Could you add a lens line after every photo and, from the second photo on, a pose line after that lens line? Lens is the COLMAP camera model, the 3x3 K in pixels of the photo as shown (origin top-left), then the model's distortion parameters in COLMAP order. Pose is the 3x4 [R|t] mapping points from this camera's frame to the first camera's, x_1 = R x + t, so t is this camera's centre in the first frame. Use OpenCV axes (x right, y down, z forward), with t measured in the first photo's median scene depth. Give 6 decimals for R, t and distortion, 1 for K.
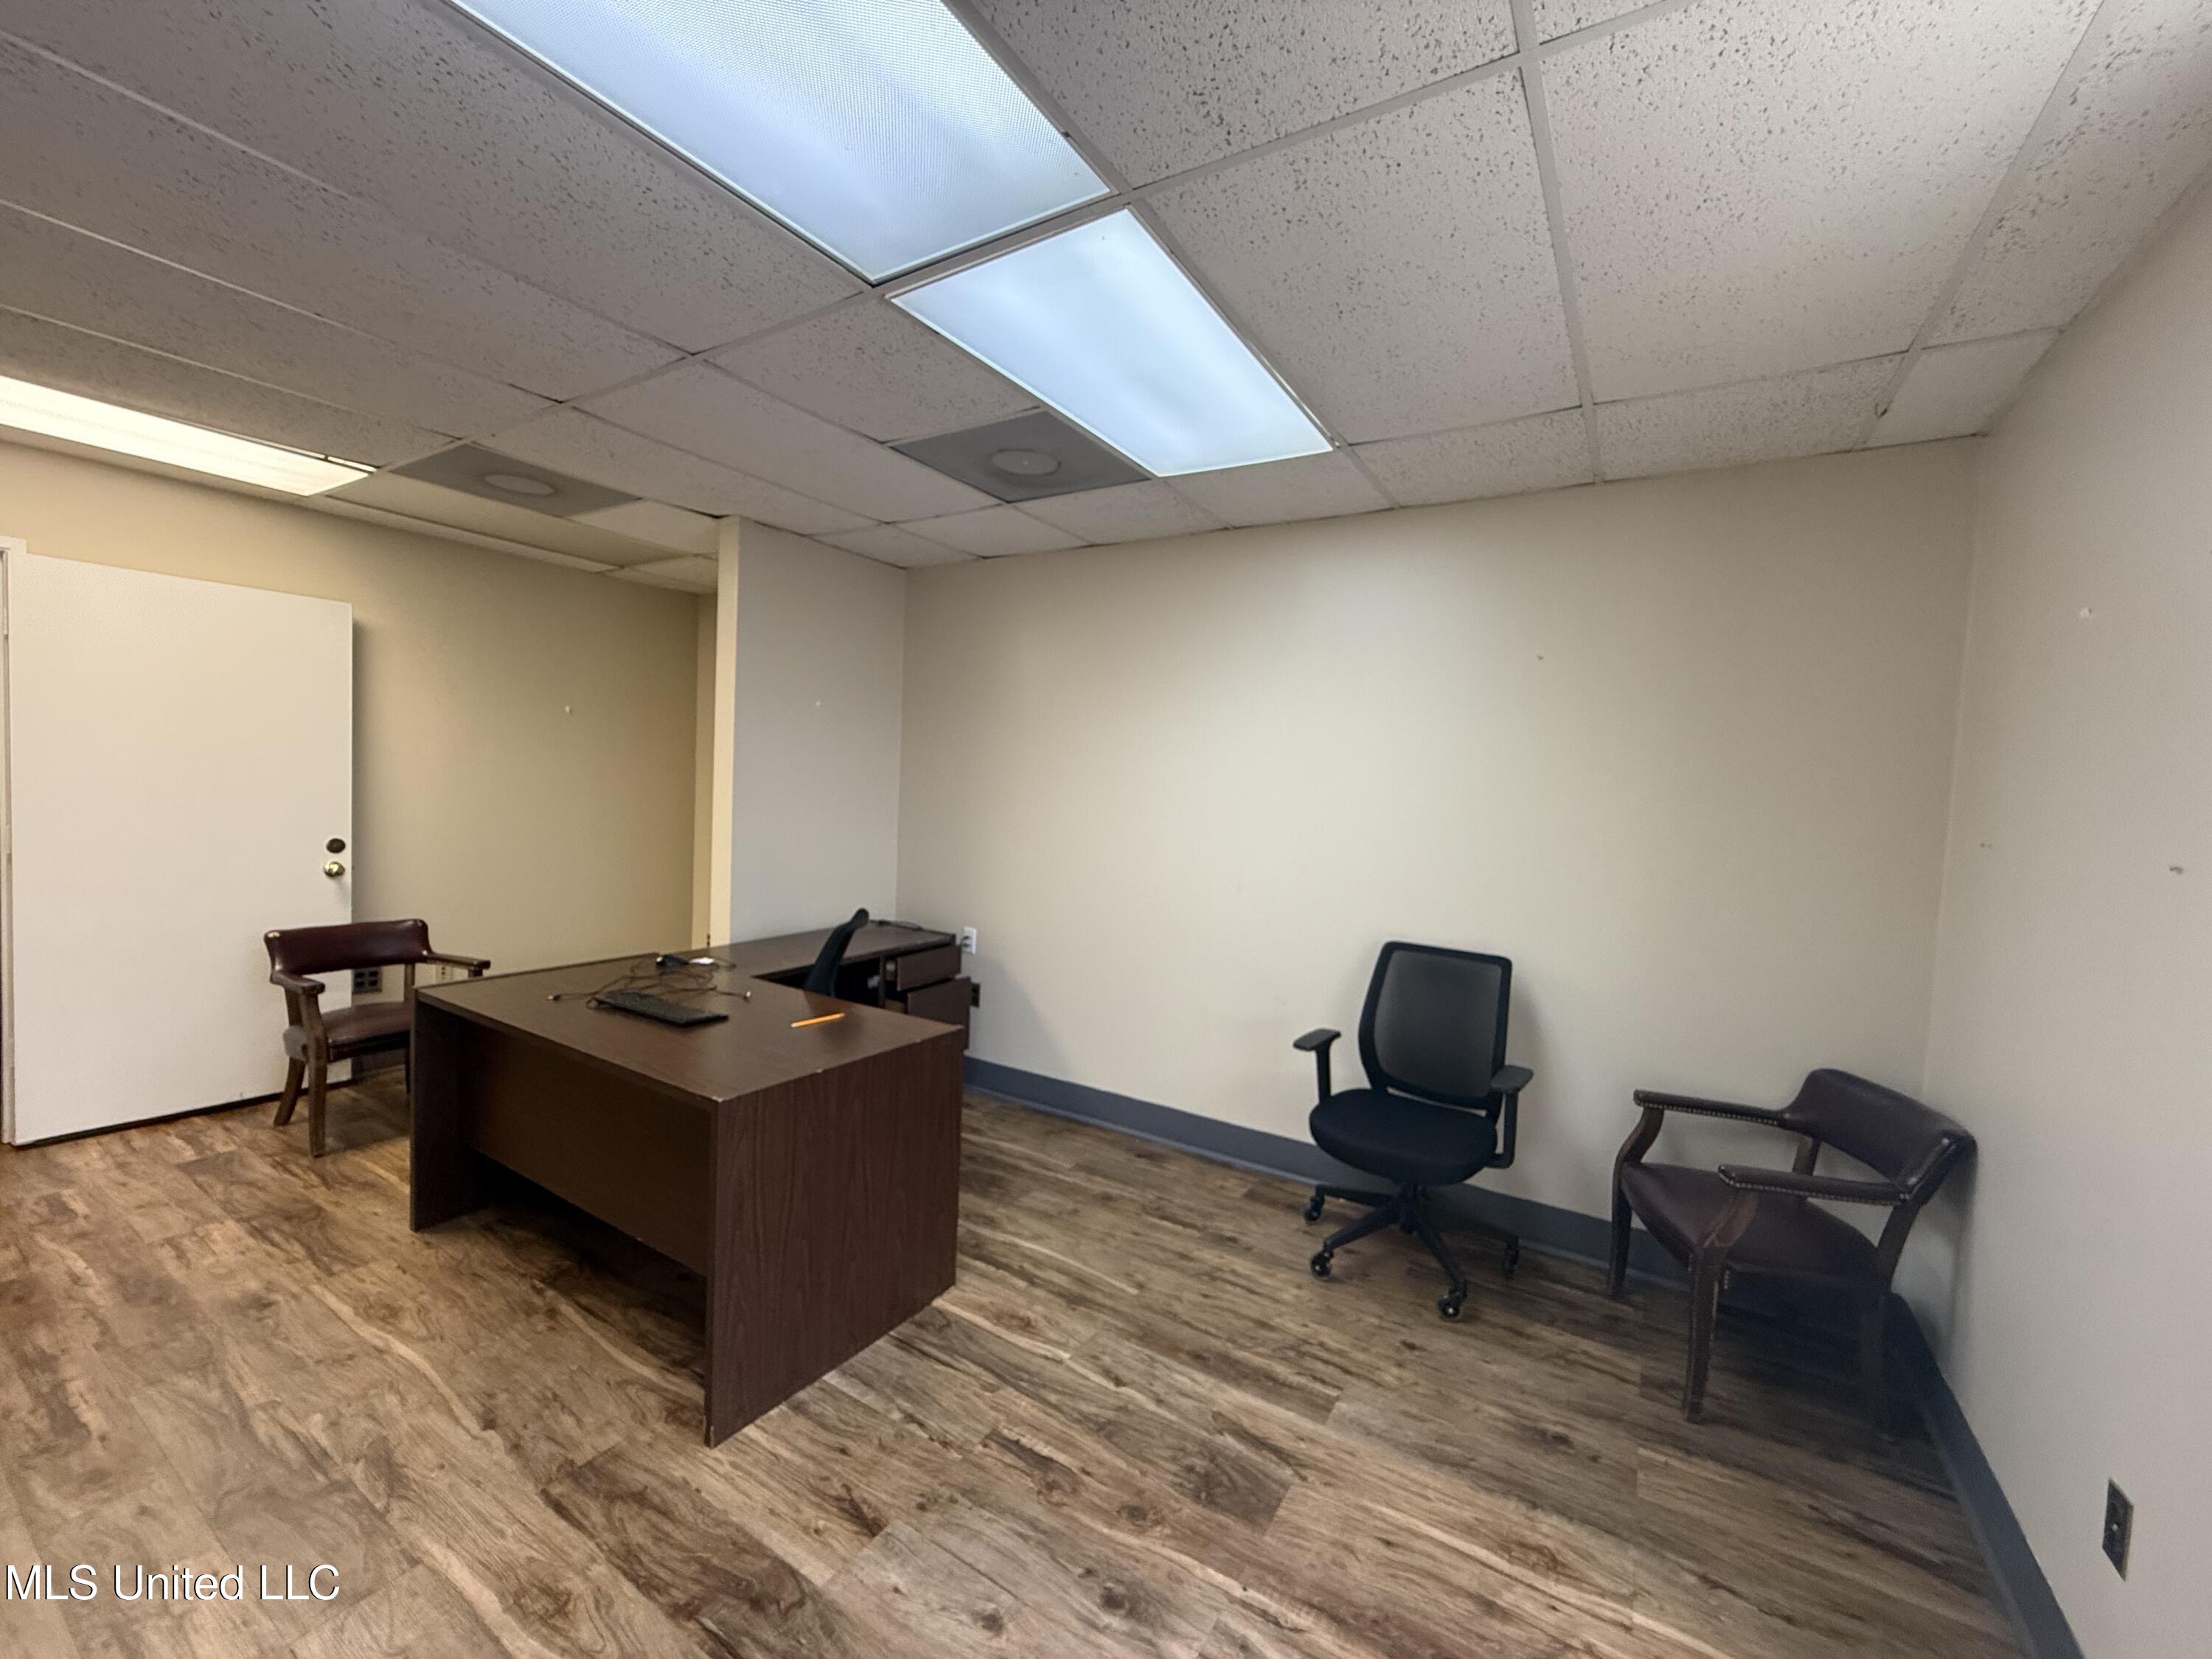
lens RADIAL K [[886.9, 0, 1100.6], [0, 886.9, 833.5], [0, 0, 1]] dist [-0.000839, 0.000447]
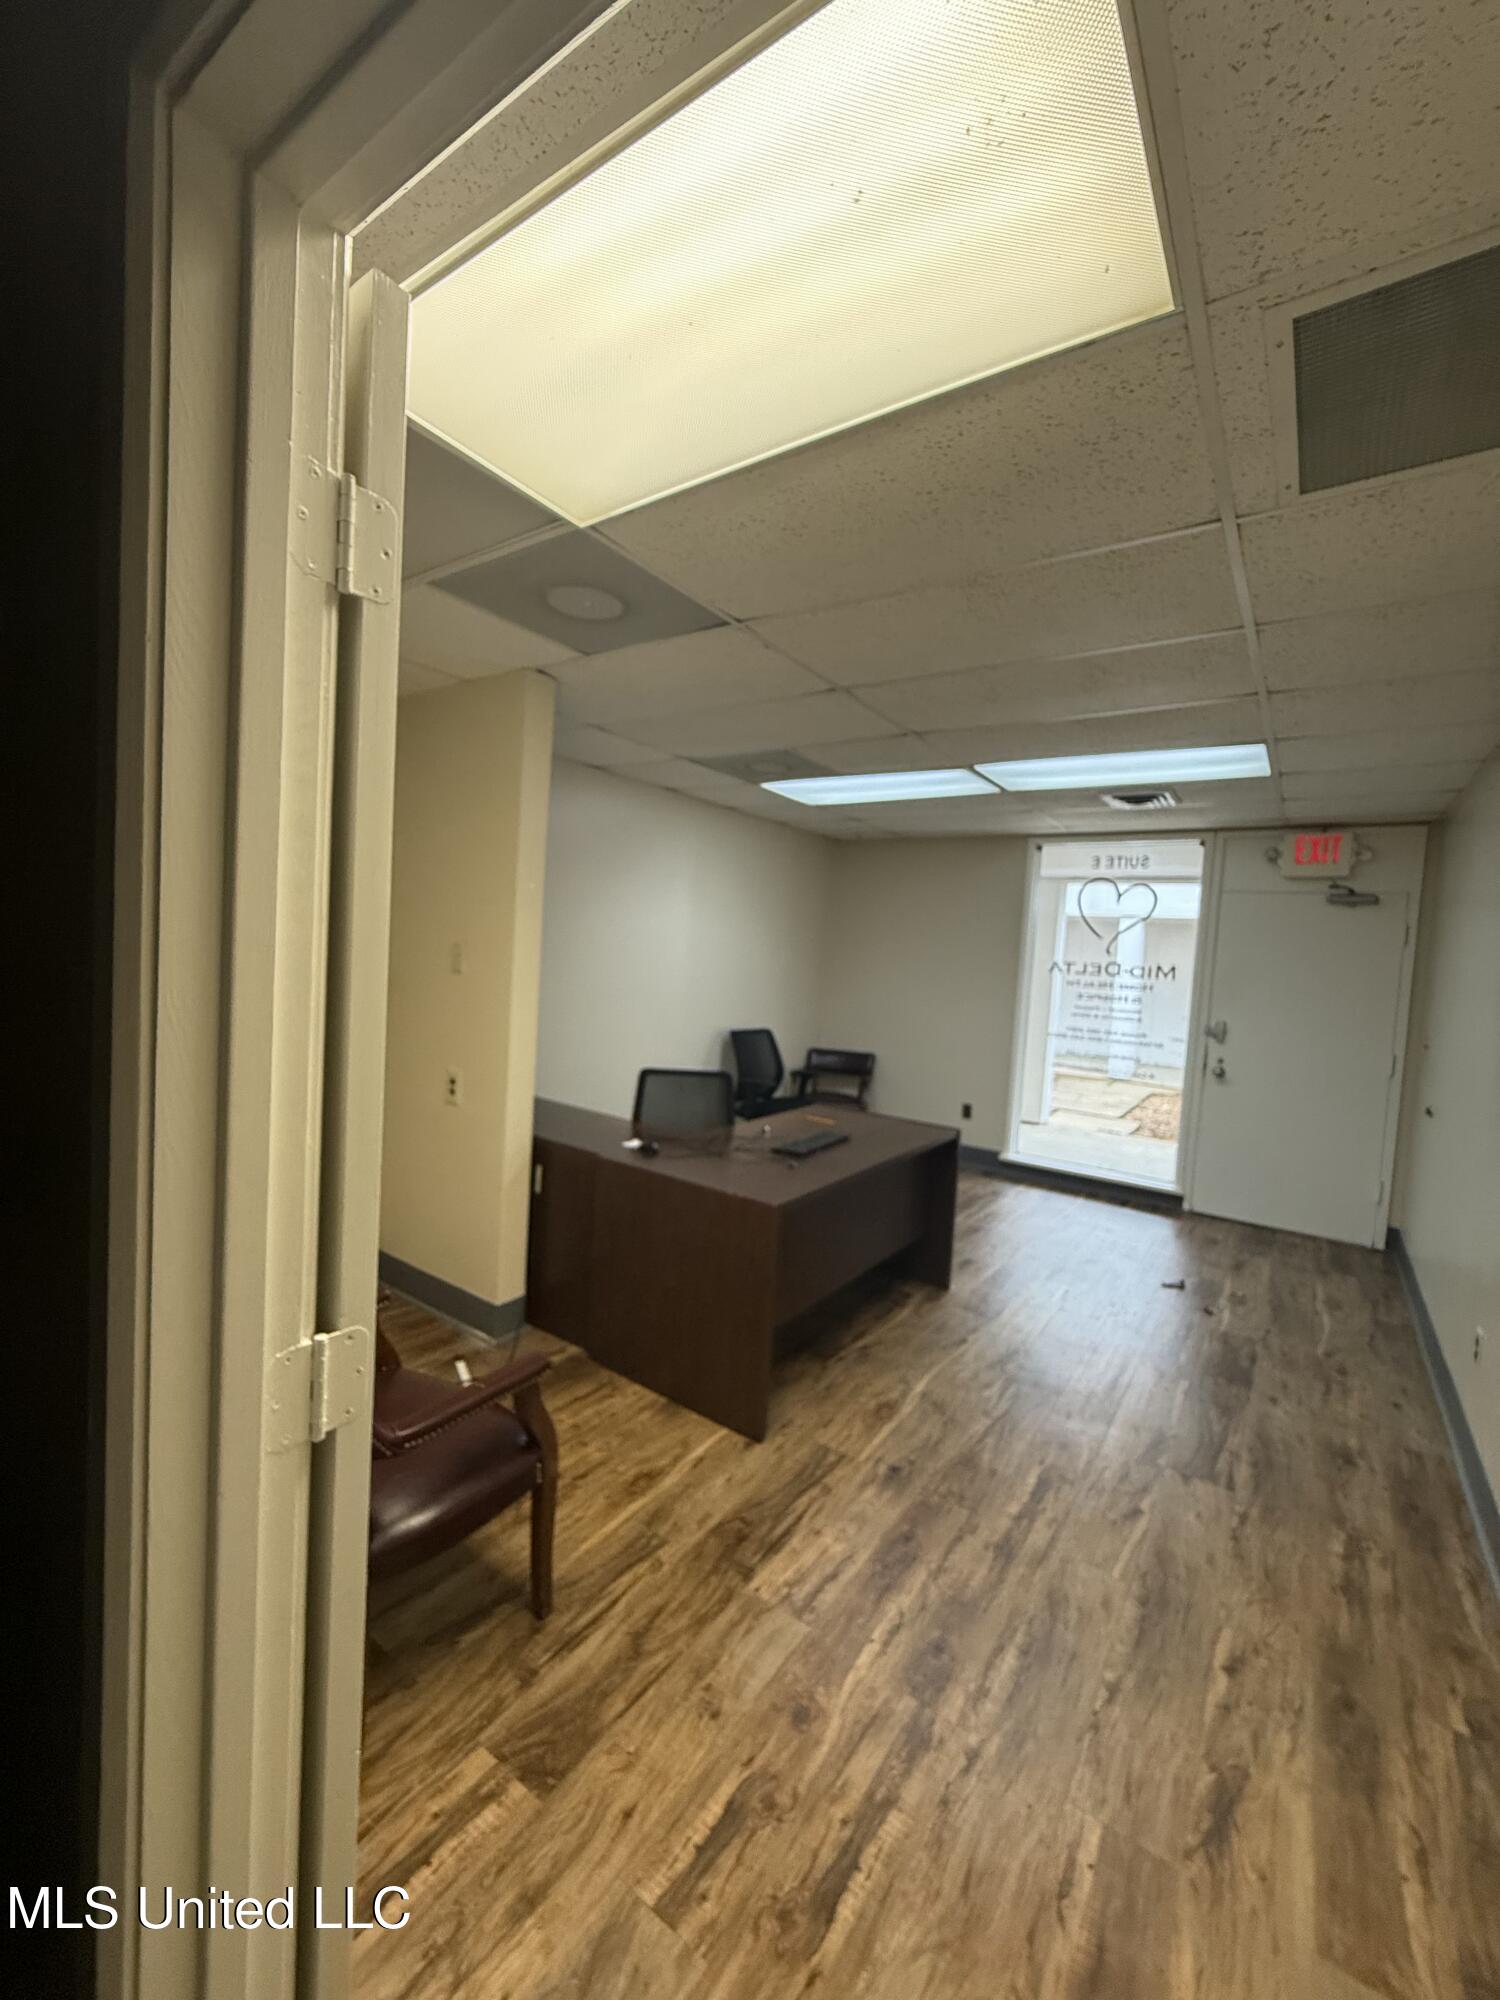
lens RADIAL K [[801.9, 0, 751.0], [0, 801.9, 1004.7], [0, 0, 1]] dist [-0.000839, 0.000447]
pose [[0.054627, -0.114912, 0.991873, -1.861033], [-0.004606, 0.993316, 0.115333, -0.178420], [-0.998496, -0.010869, 0.053733, 1.106653]]
